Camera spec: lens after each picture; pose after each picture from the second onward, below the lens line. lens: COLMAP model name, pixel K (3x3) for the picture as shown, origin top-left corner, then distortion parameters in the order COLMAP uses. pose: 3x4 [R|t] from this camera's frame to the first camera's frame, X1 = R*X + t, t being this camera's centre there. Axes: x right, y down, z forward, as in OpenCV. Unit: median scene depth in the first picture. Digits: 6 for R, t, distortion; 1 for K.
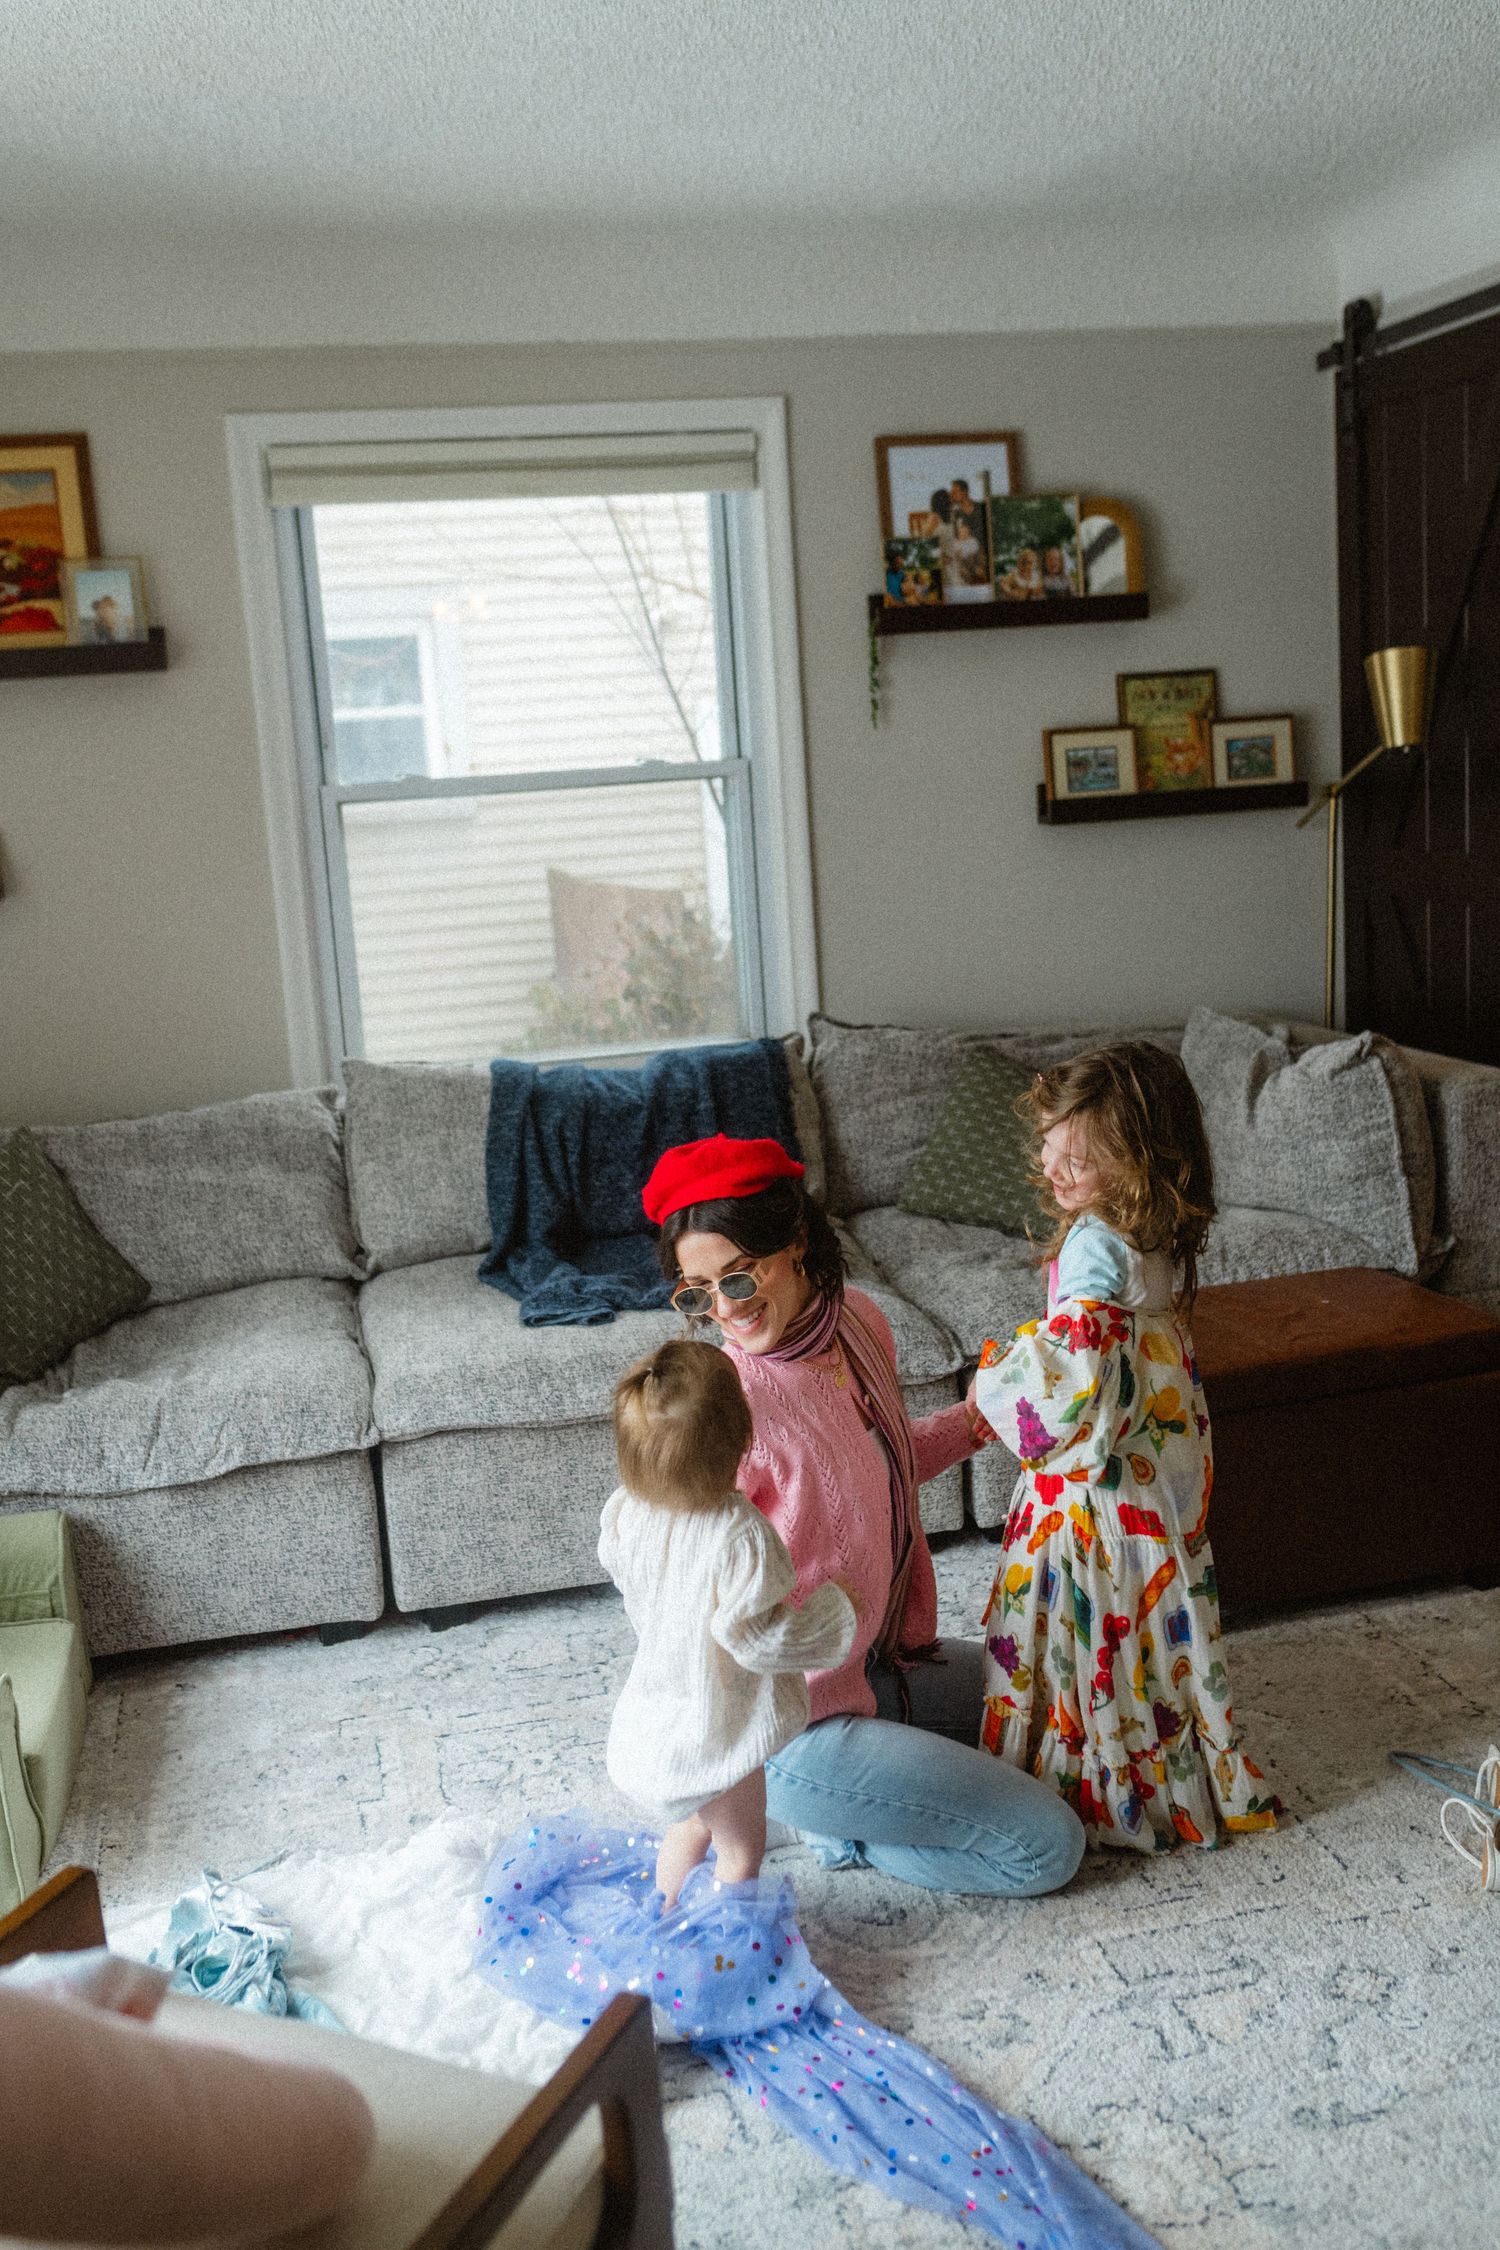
lens RADIAL K [[2139.1, 0, 750.0], [0, 2139.1, 1125.0], [0, 0, 1]] dist [0.001632, -0.010898]
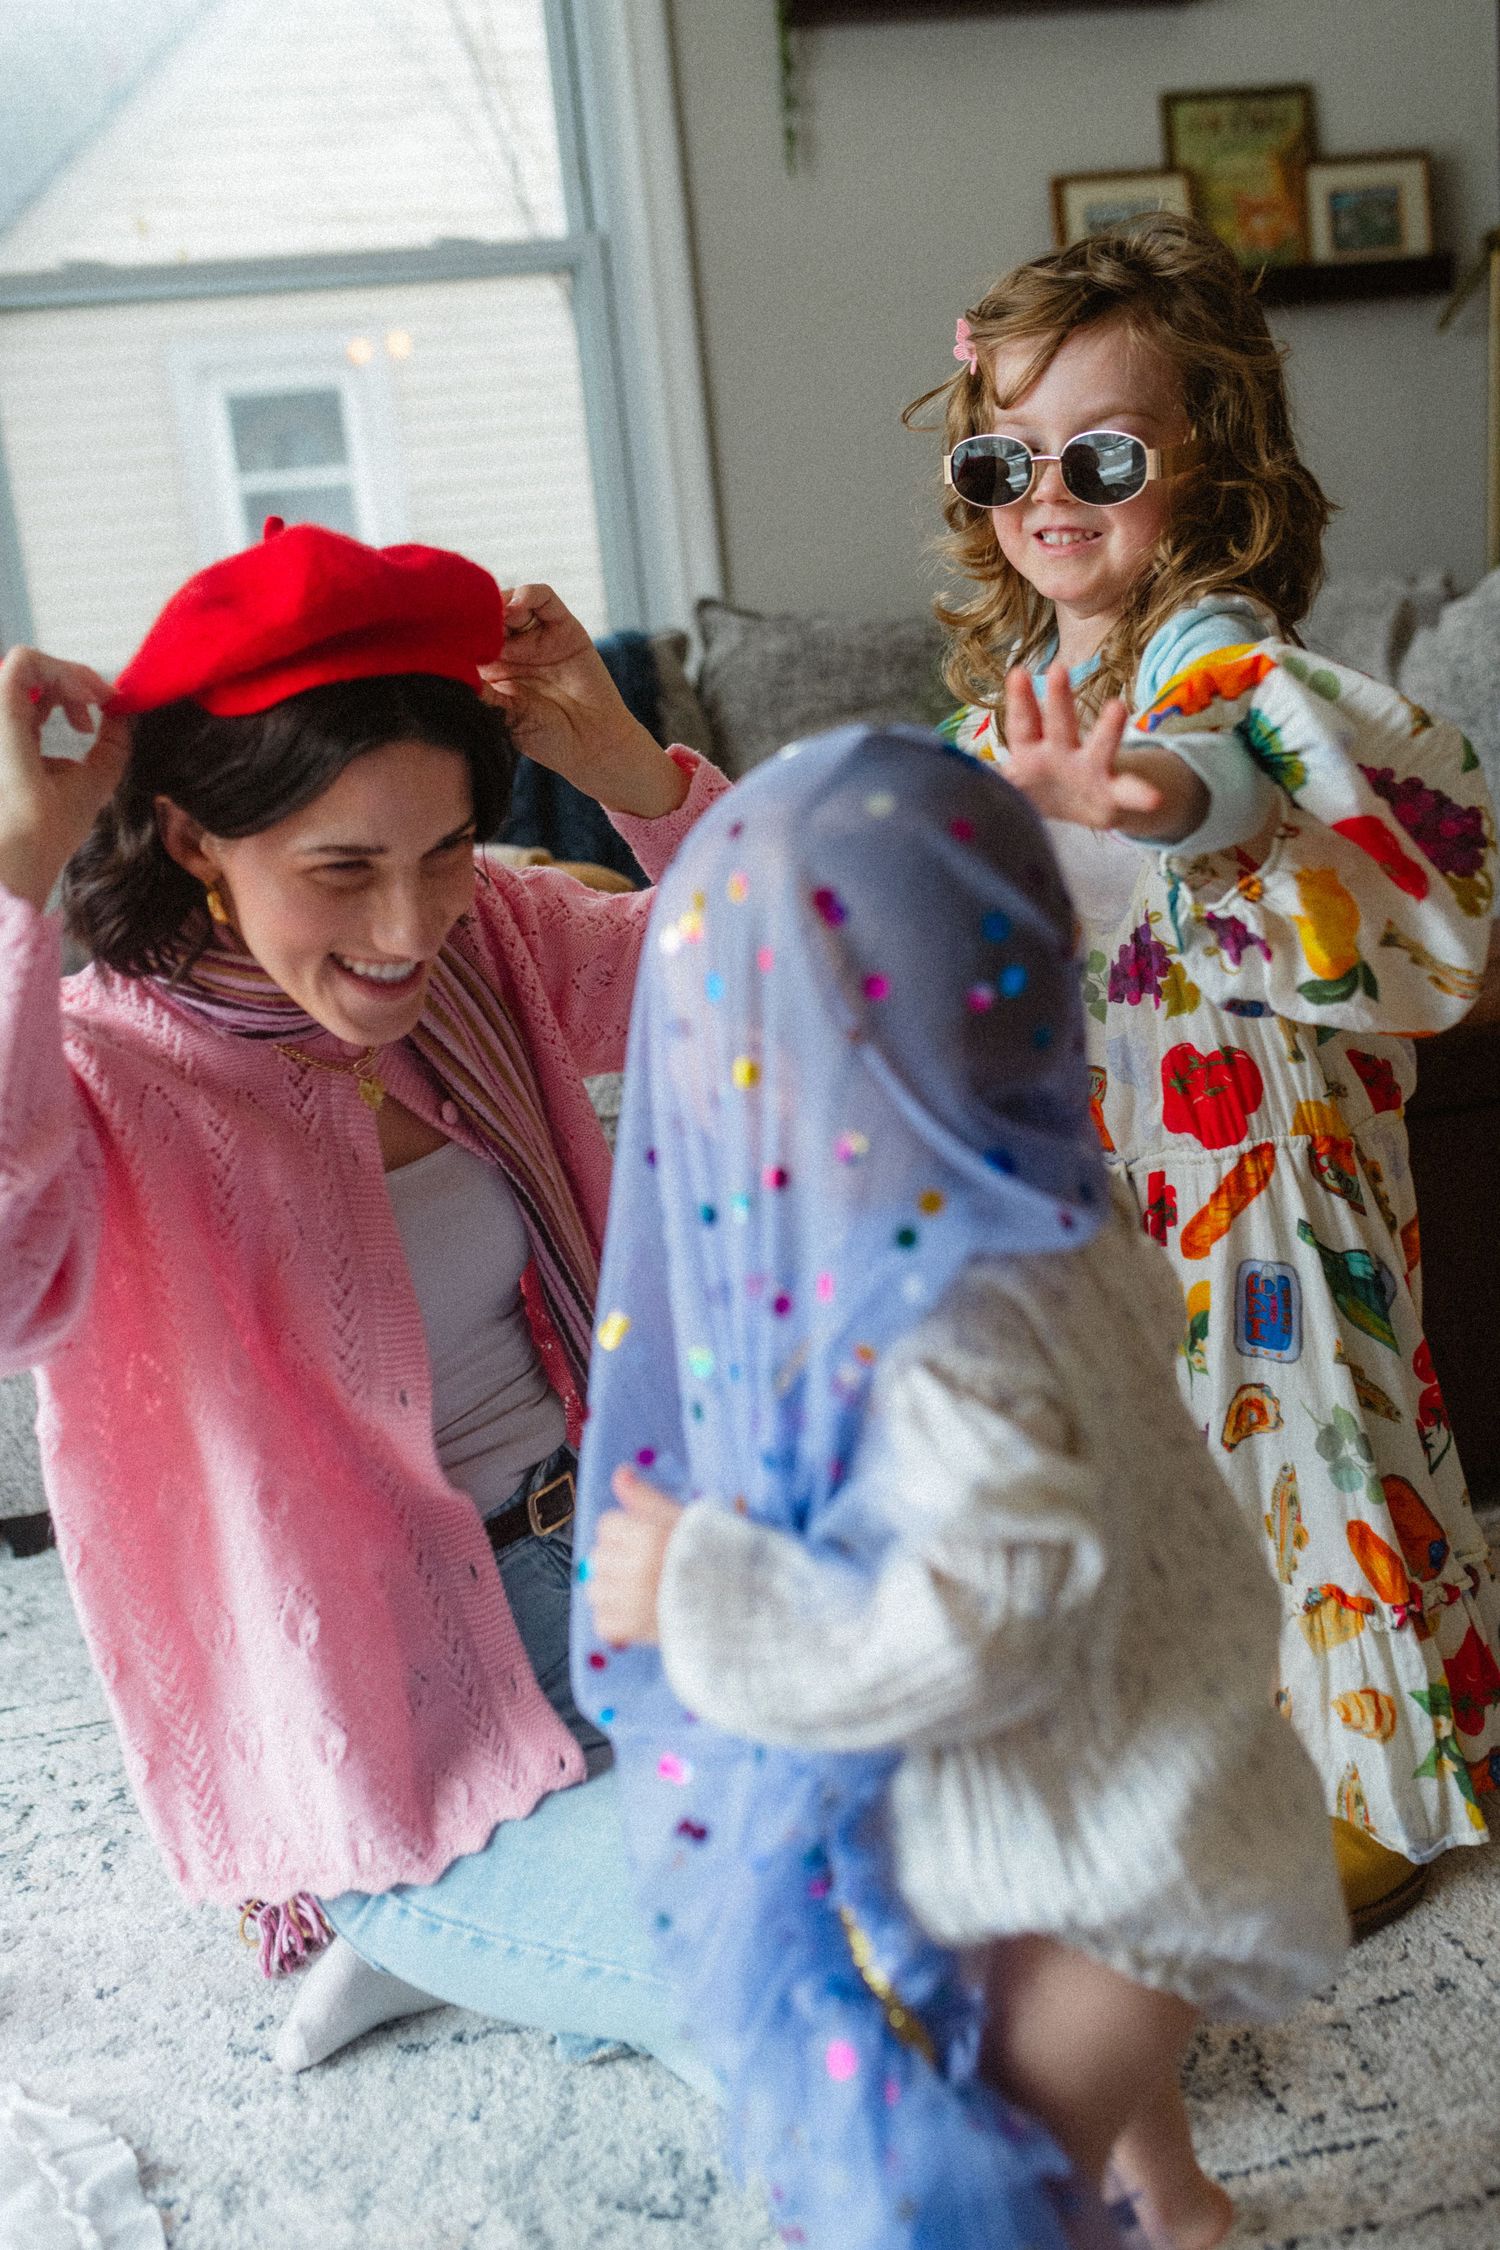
lens RADIAL K [[2205.9, 0, 750.0], [0, 2205.9, 1125.0], [0, 0, 1]] dist [-0.007983, -0.008001]
pose [[0.999342, -0.027790, -0.023326, 0.053385], [0.028912, 0.998369, 0.049236, 0.072429], [0.021920, -0.049878, 0.998515, 0.312585]]
